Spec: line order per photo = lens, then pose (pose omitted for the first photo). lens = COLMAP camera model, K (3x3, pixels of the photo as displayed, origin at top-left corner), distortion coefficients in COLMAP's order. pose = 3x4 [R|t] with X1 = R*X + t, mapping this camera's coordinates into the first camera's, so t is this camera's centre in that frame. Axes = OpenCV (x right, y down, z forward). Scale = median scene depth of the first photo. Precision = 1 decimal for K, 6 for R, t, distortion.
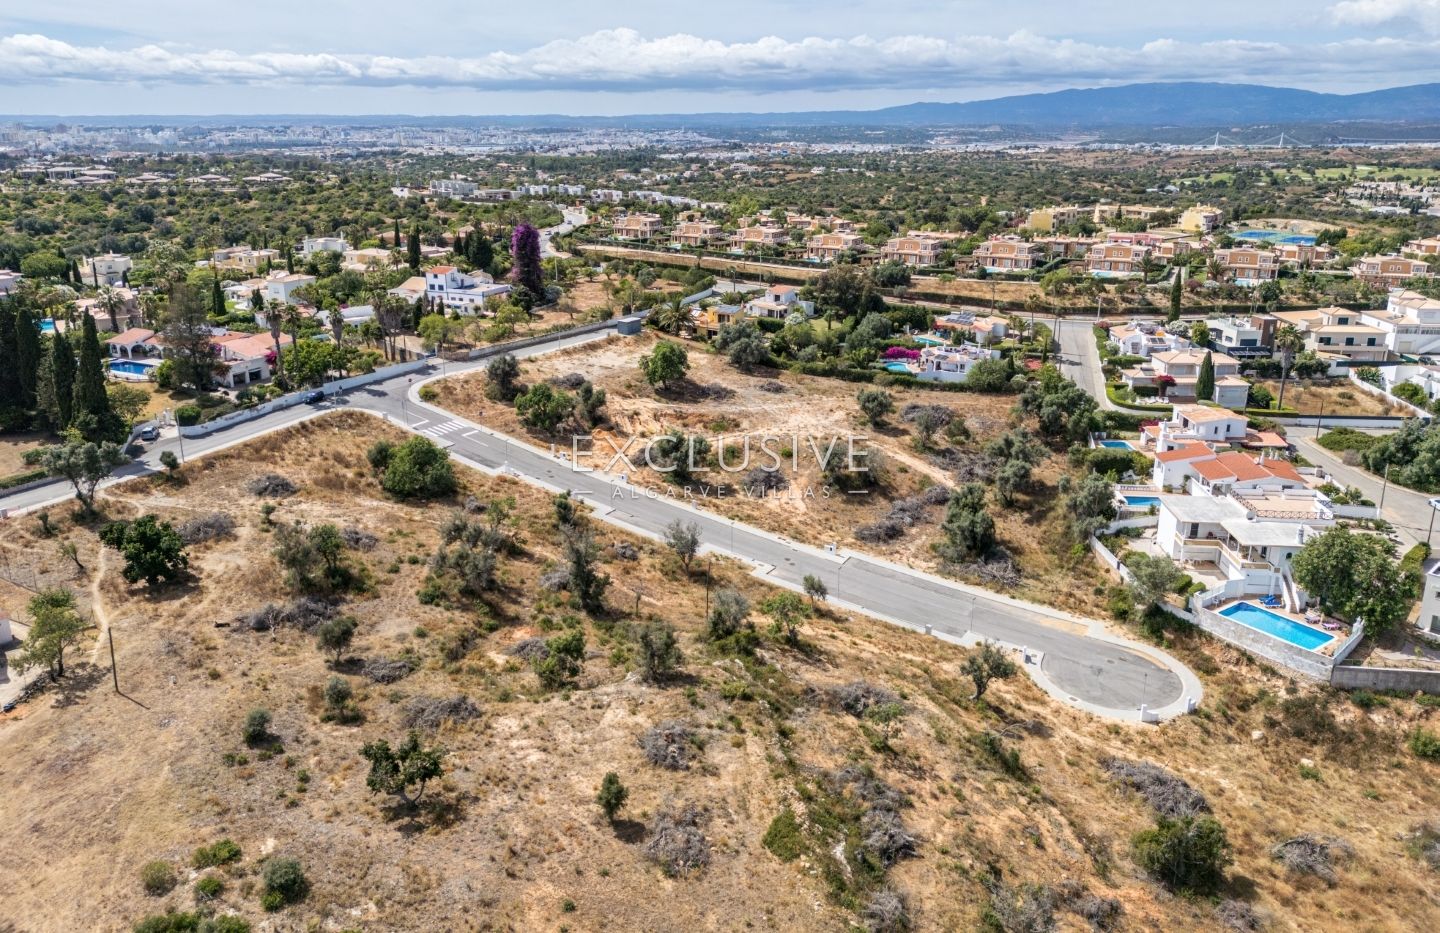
lens RADIAL K [[1030.9, 0, 718.6], [0, 1030.9, 396.2], [0, 0, 1]] dist [0.065333, -0.060782]
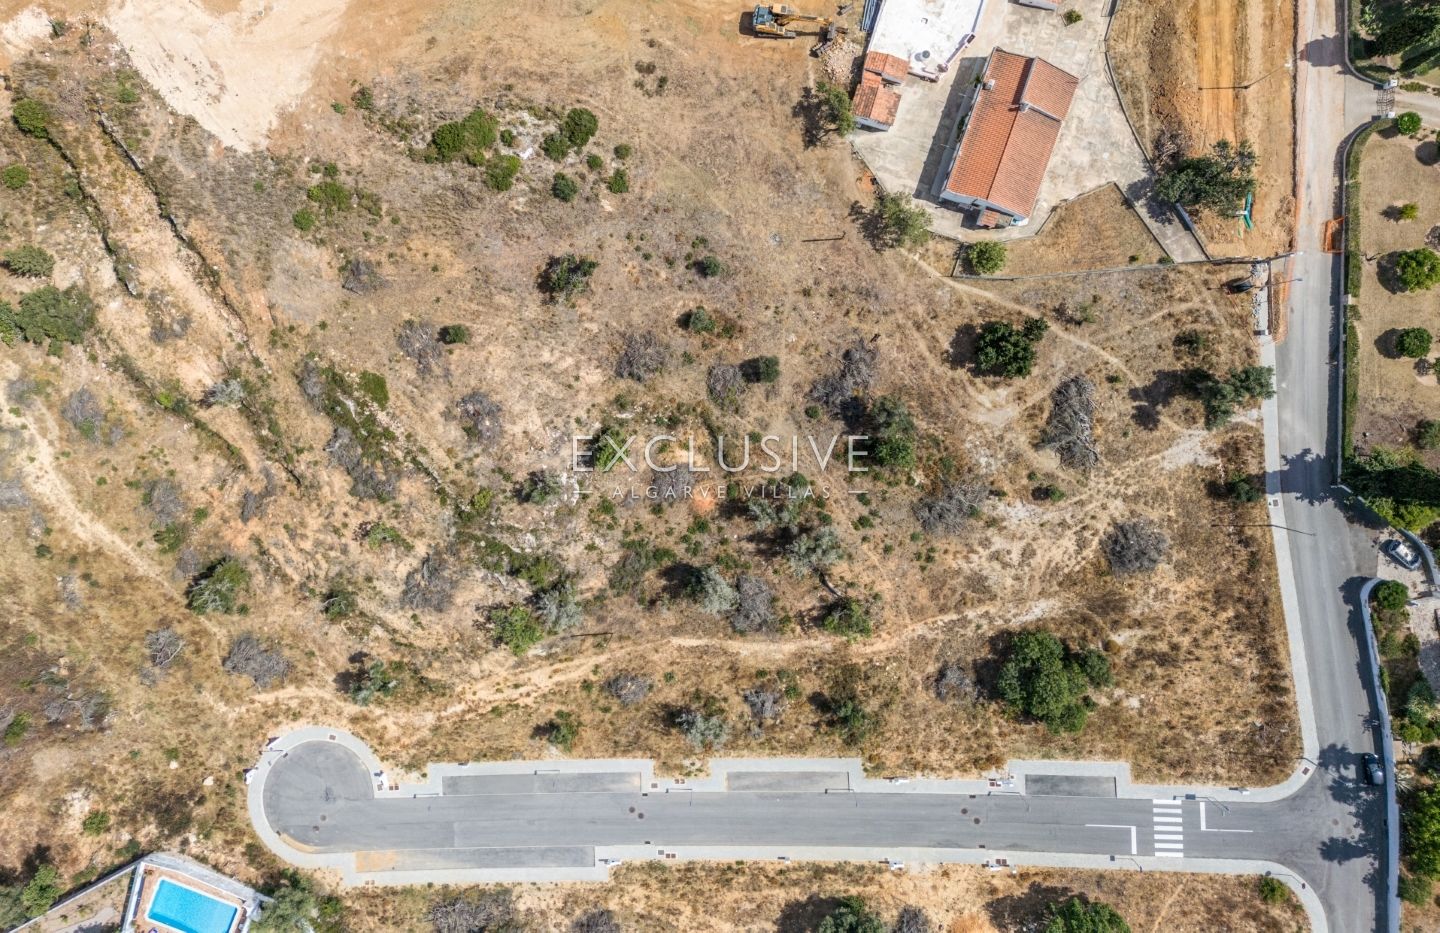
lens RADIAL K [[1030.9, 0, 718.6], [0, 1030.9, 396.2], [0, 0, 1]] dist [0.065333, -0.060782]
pose [[-0.825713, 0.564057, 0.006082, -0.202783], [-0.139800, -0.215072, 0.966540, -0.651574], [0.546492, 0.797235, 0.256443, 0.446741]]
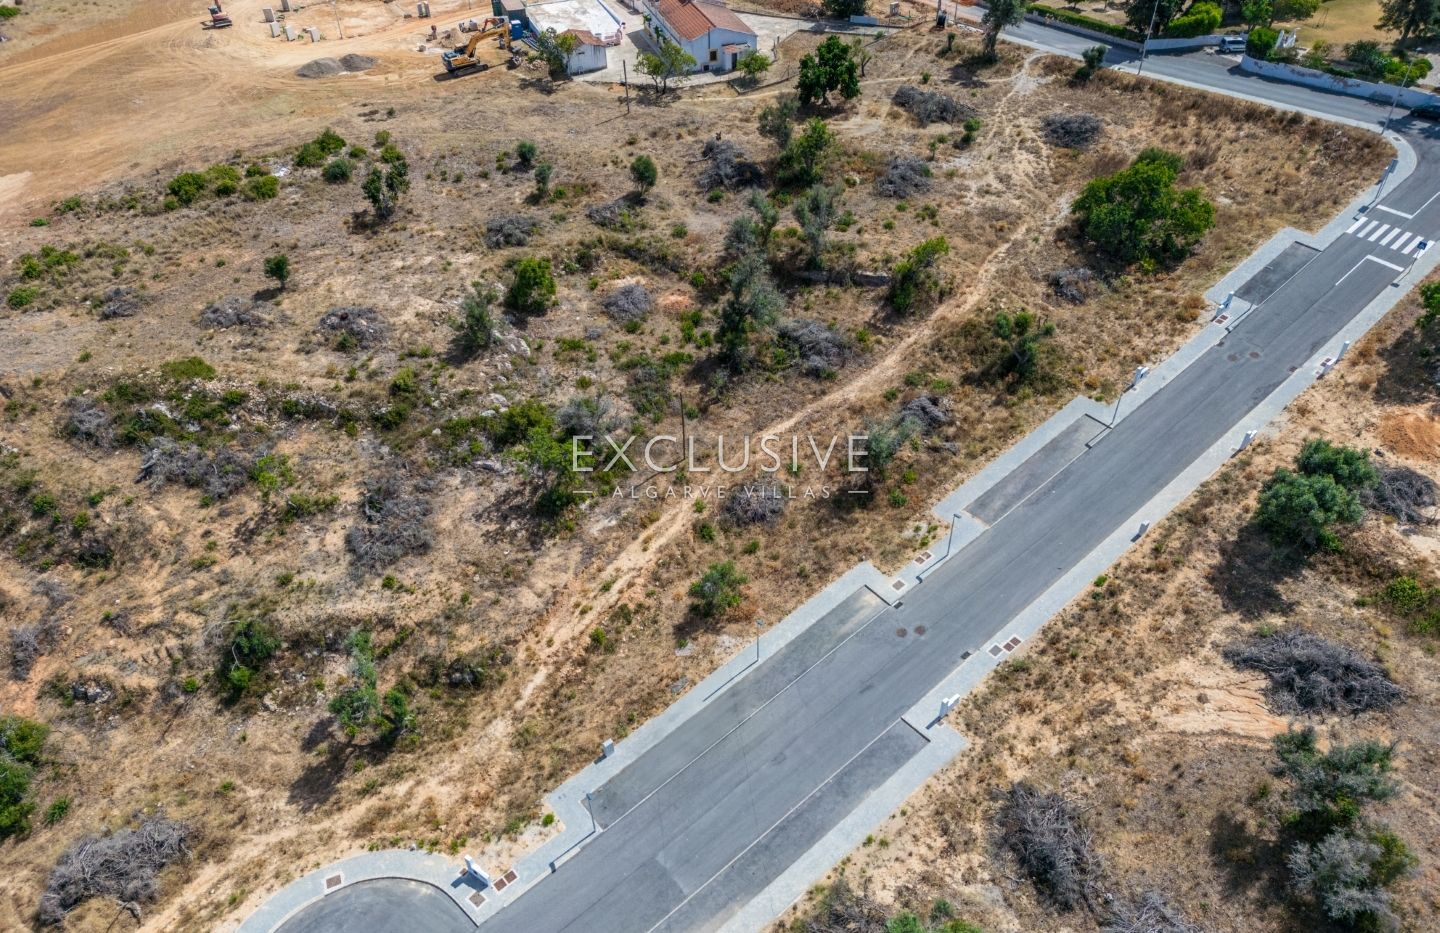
lens RADIAL K [[1021.4, 0, 718.7], [0, 1021.4, 486.4], [0, 0, 1]] dist [0.062154, -0.055590]
pose [[-0.306514, 0.637996, -0.706407, 0.395593], [-0.233475, 0.669066, 0.705578, -0.223834], [0.922789, 0.381198, -0.056122, 0.840291]]
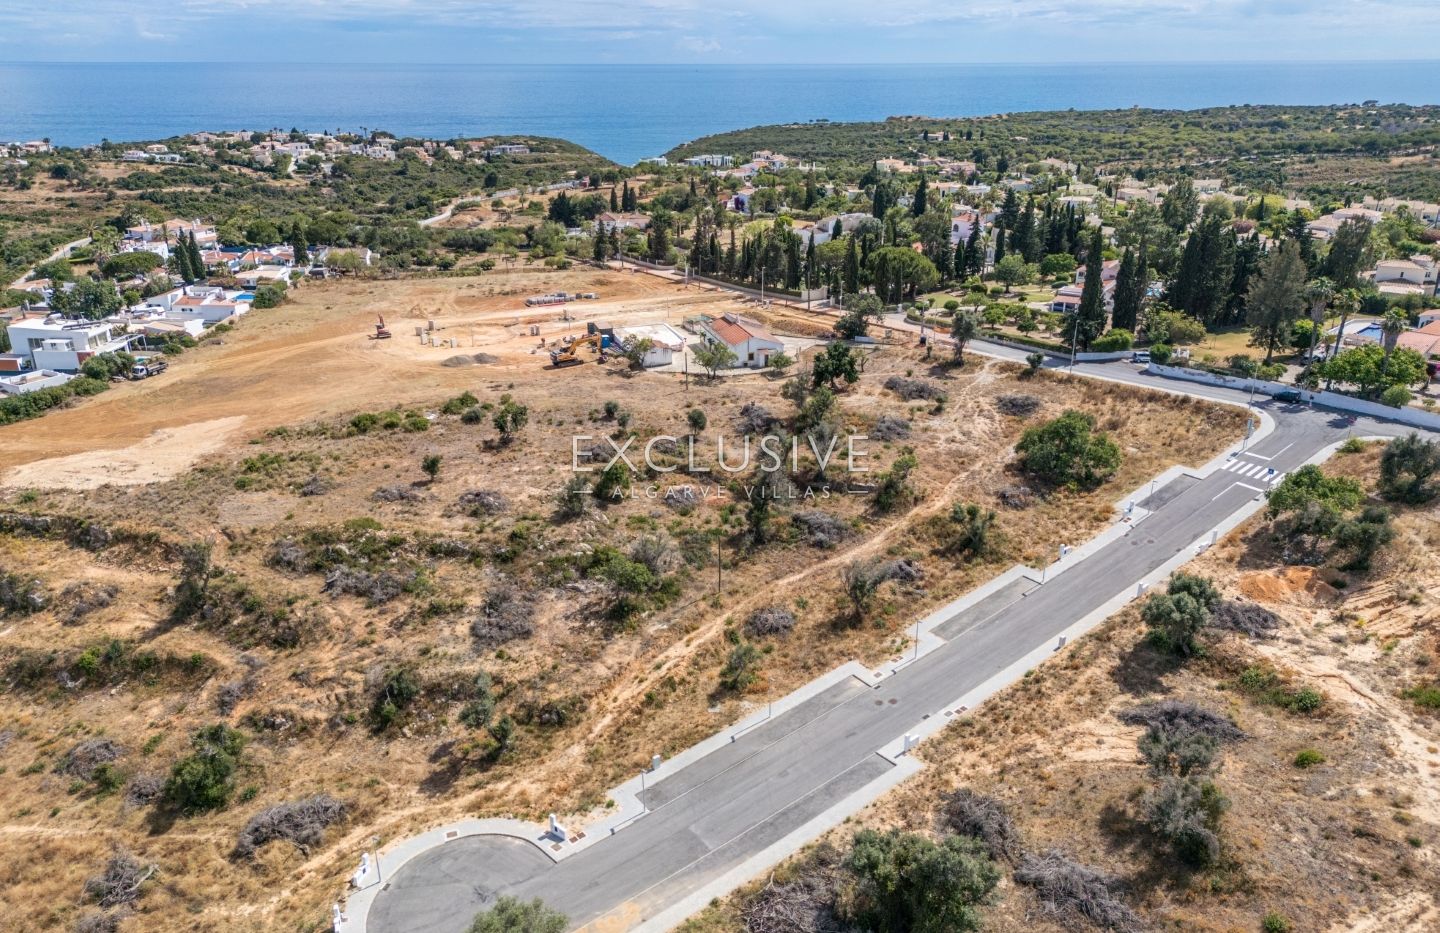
lens RADIAL K [[1031.1, 0, 718.3], [0, 1031.1, 467.5], [0, 0, 1]] dist [0.070122, -0.070414]
pose [[-0.350210, 0.342768, -0.871701, 0.627461], [-0.239852, 0.866792, 0.437199, -0.245150], [0.905441, 0.362191, -0.221346, 0.919973]]
